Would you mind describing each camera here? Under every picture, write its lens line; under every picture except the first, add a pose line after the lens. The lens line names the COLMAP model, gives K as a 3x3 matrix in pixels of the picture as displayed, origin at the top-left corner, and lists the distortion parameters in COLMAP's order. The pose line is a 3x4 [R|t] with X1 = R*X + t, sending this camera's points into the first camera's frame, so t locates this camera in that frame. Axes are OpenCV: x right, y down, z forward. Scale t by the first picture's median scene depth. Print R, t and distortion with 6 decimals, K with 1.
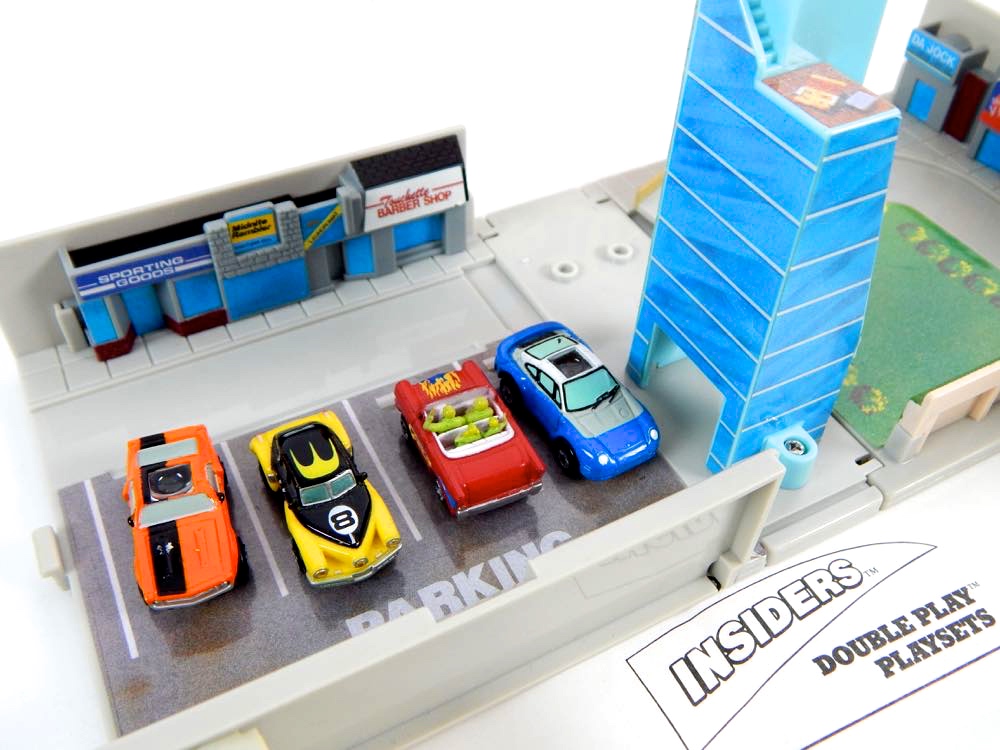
lens RADIAL K [[979.4, 0, 496.8], [0, 979.4, 350.6], [0, 0, 1]] dist [0.045283, -0.003242]
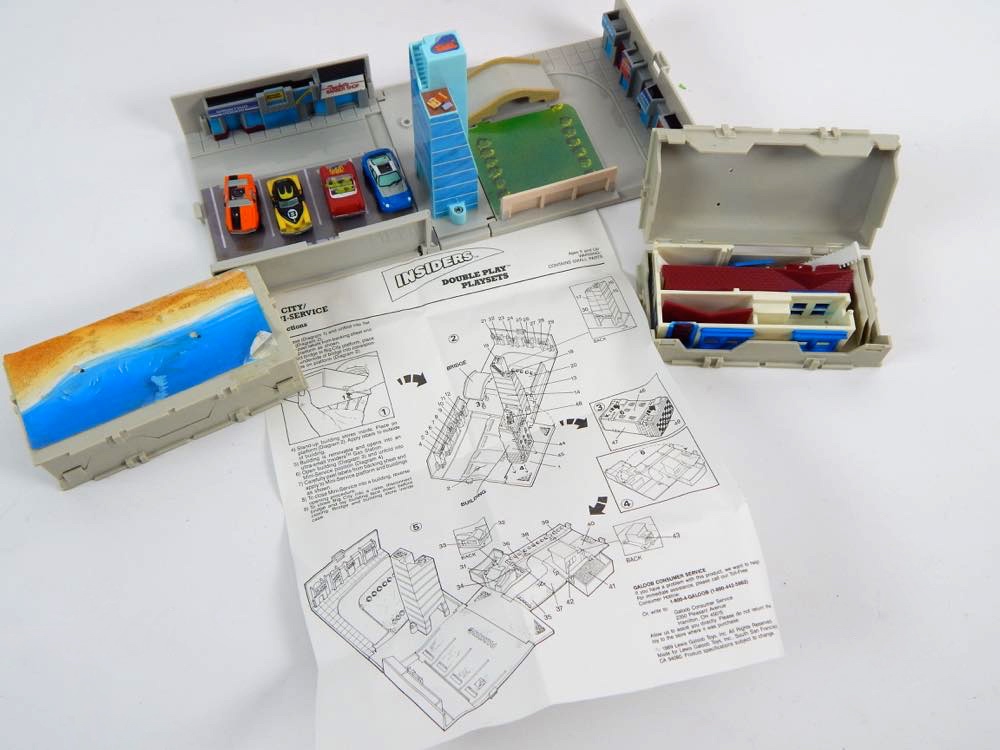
lens RADIAL K [[972.5, 0, 500.0], [0, 972.5, 375.0], [0, 0, 1]] dist [0.008728, -0.011286]
pose [[0.987513, 0.144363, -0.063074, 0.658367], [-0.118091, 0.943318, 0.310171, -0.326762], [0.104276, -0.298849, 0.948586, -1.724058]]
